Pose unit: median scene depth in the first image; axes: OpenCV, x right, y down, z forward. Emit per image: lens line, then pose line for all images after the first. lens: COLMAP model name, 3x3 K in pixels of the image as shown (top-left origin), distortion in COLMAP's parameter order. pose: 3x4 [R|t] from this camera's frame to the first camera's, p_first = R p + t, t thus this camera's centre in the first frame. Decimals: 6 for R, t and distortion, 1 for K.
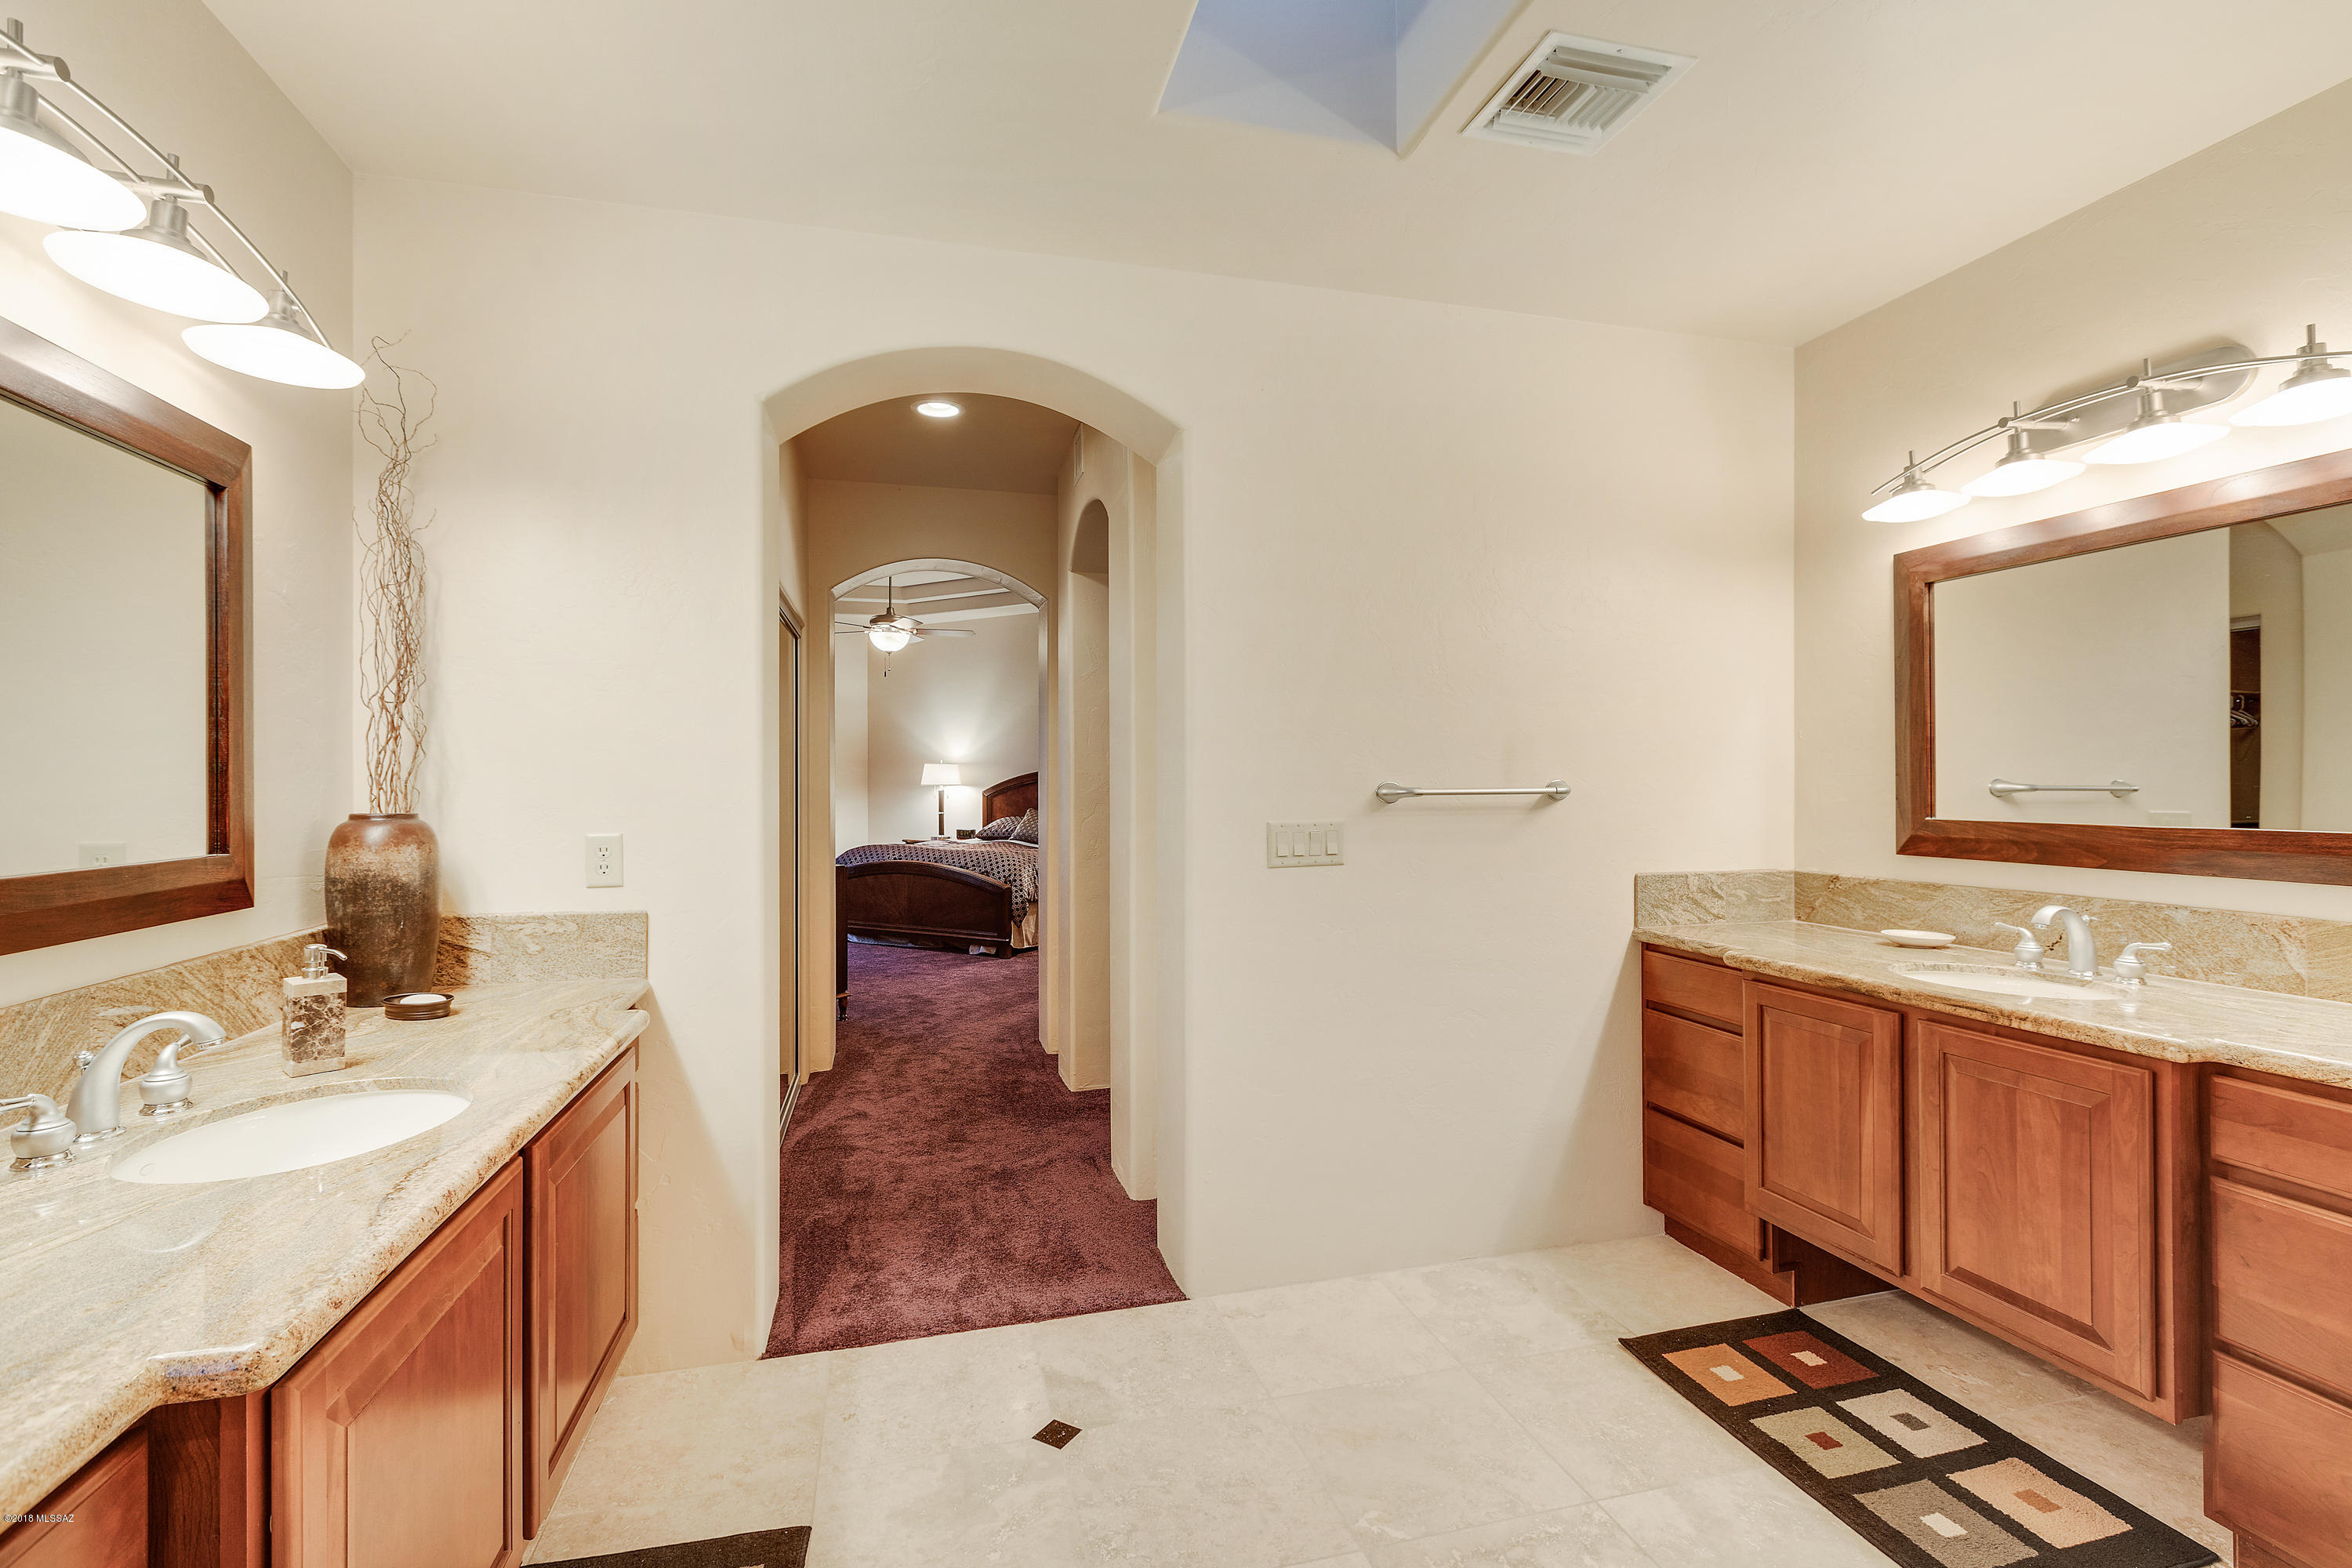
lens RADIAL K [[1065.2, 0, 1175.6], [0, 1065.2, 767.3], [0, 0, 1]] dist [0.002150, -0.000193]
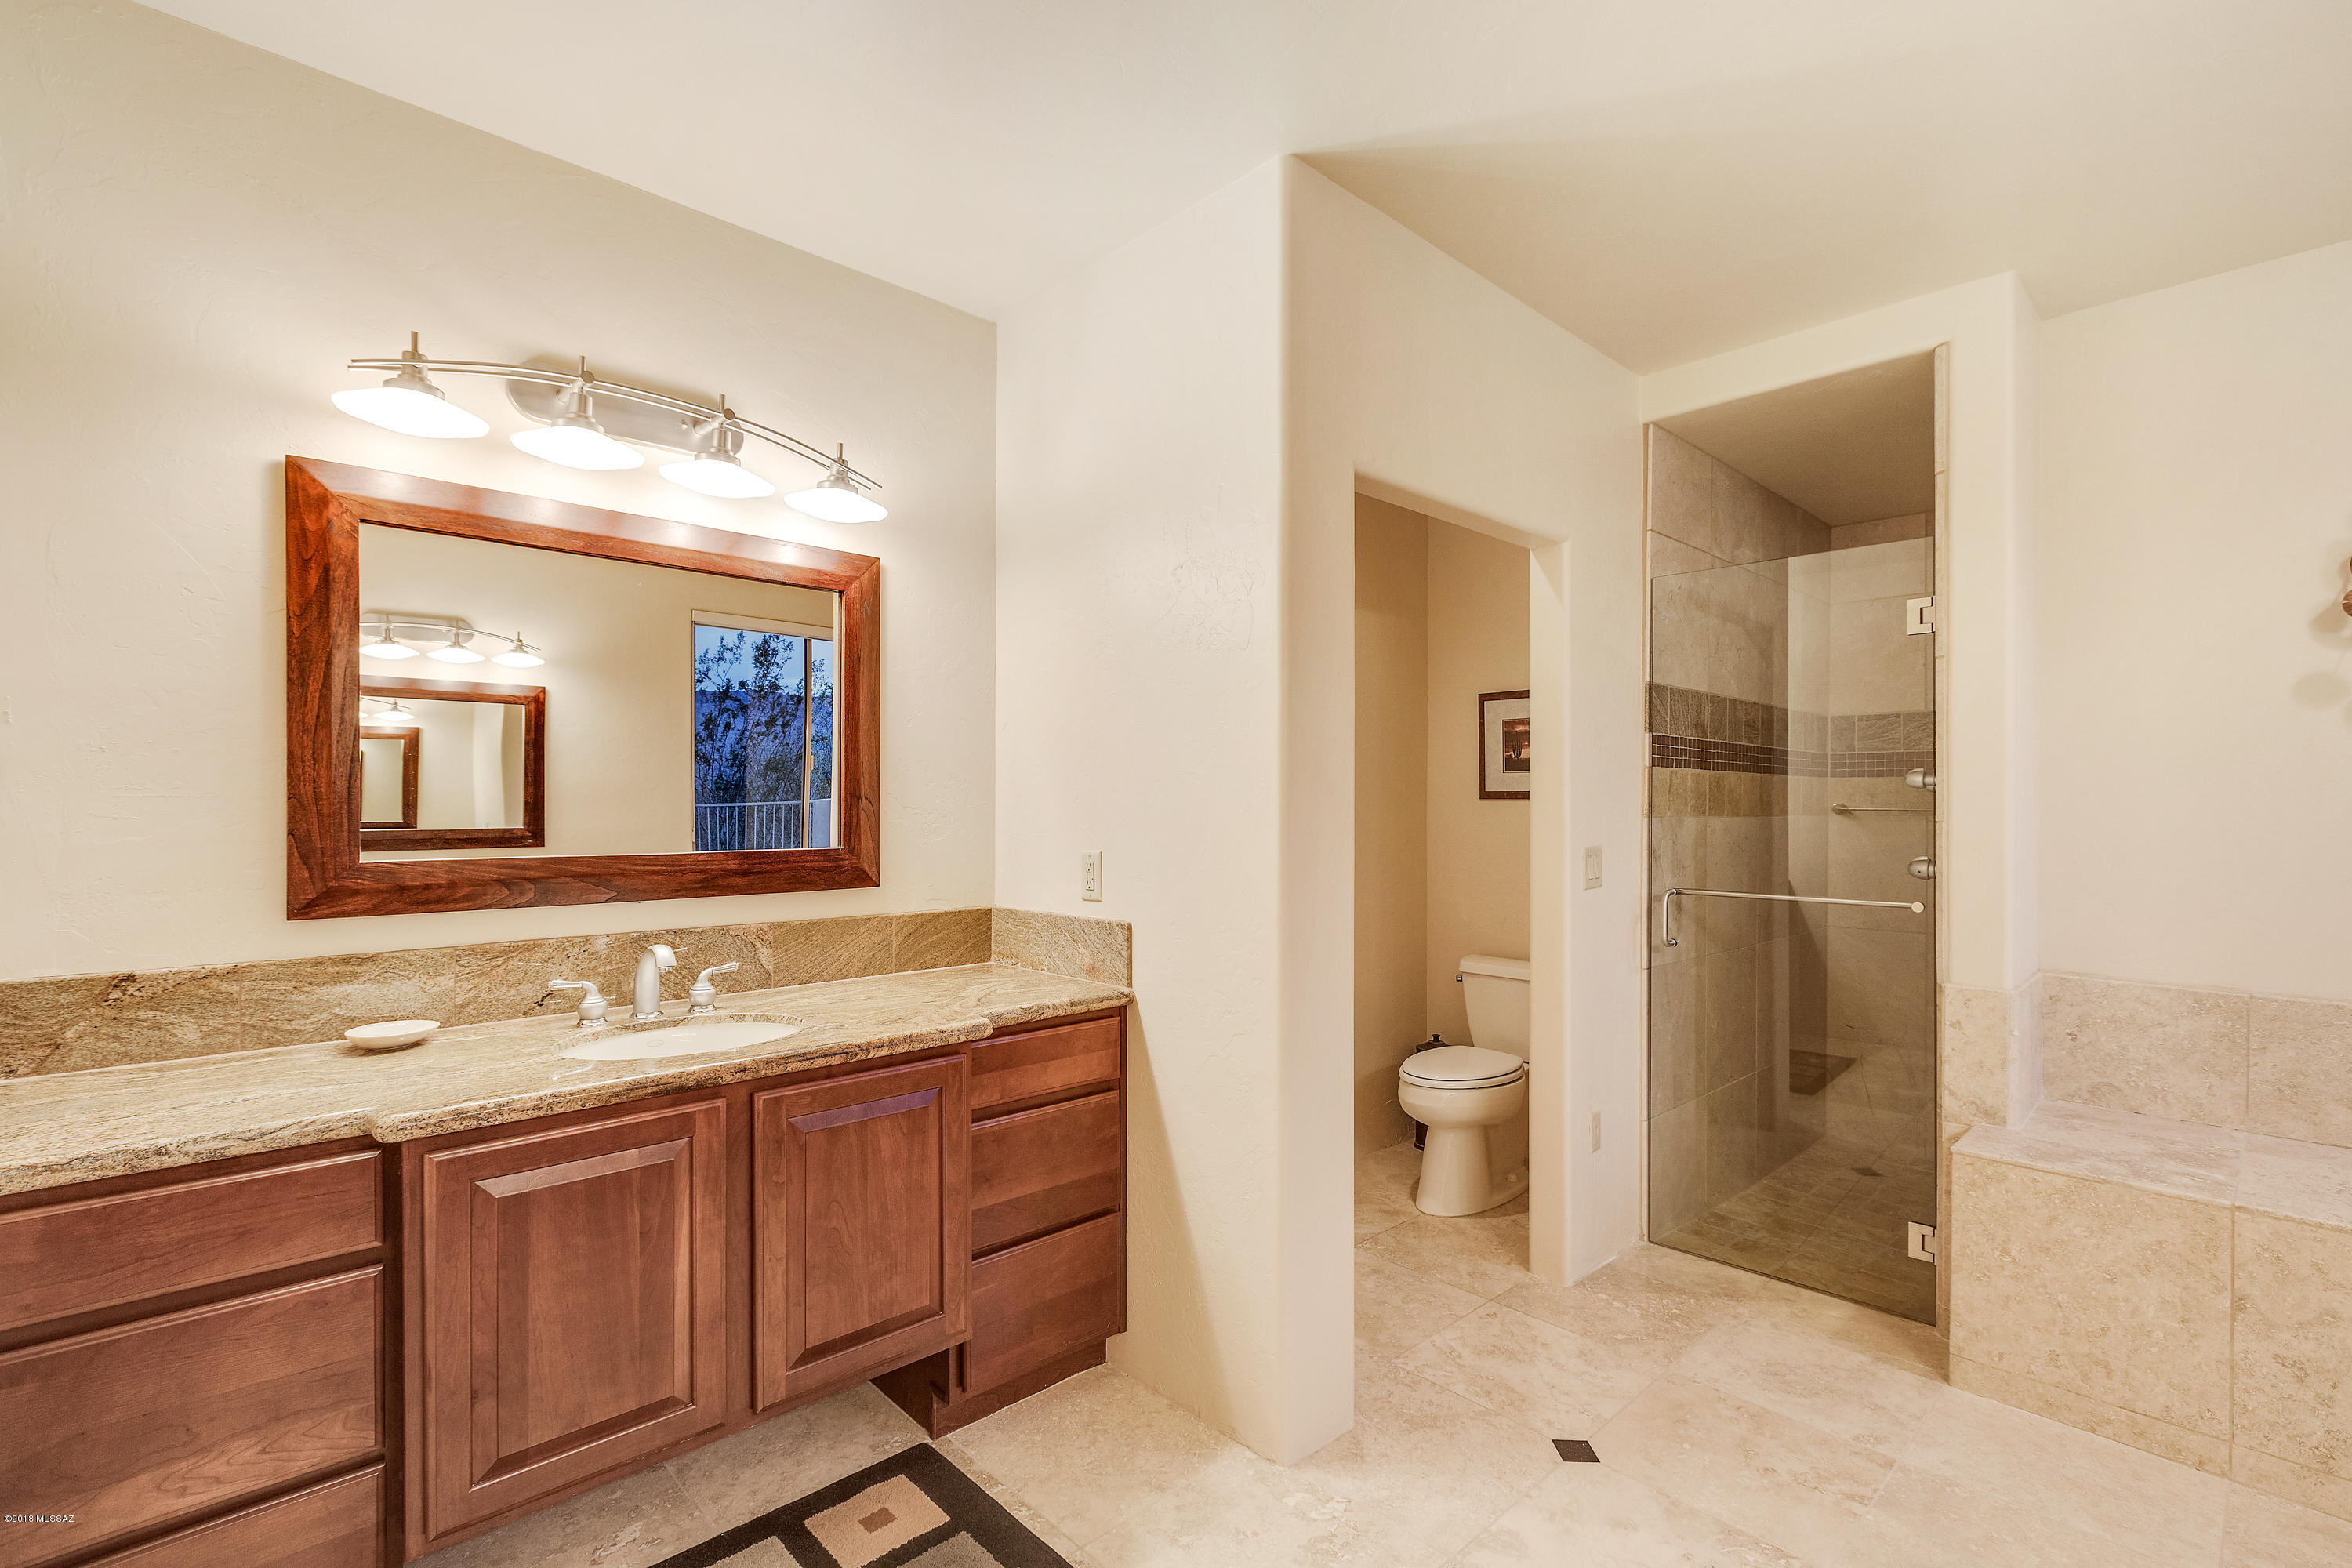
lens RADIAL K [[1065.4, 0, 1171.7], [0, 1065.4, 796.5], [0, 0, 1]] dist [-0.000979, -0.000290]
pose [[-0.480522, 0.009299, 0.876934, -0.176842], [-0.014331, 0.999727, -0.018453, 0.013443], [-0.876866, -0.021435, -0.480257, 1.018516]]
